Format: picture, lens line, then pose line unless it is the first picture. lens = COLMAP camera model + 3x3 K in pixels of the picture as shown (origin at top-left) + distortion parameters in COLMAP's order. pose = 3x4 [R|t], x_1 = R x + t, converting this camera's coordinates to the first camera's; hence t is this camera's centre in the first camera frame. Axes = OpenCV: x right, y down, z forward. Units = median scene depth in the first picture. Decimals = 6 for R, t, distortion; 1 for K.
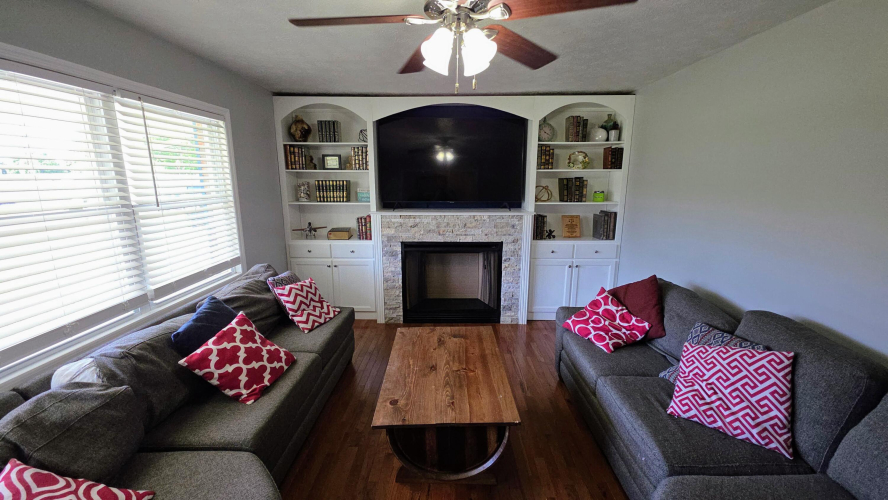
lens RADIAL K [[353.3, 0, 446.9], [0, 353.3, 245.8], [0, 0, 1]] dist [0.014470, -0.007877]
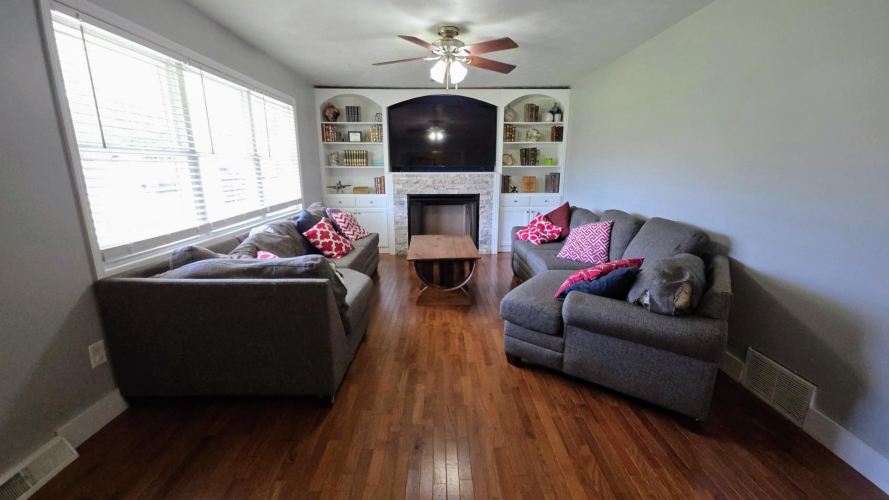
lens RADIAL K [[353.7, 0, 447.4], [0, 353.7, 245.8], [0, 0, 1]] dist [0.014470, -0.007877]
pose [[0.999380, -0.009123, 0.034011, -0.020253], [0.008053, 0.999473, 0.031444, 0.149815], [-0.034280, -0.031151, 0.998927, -0.409189]]
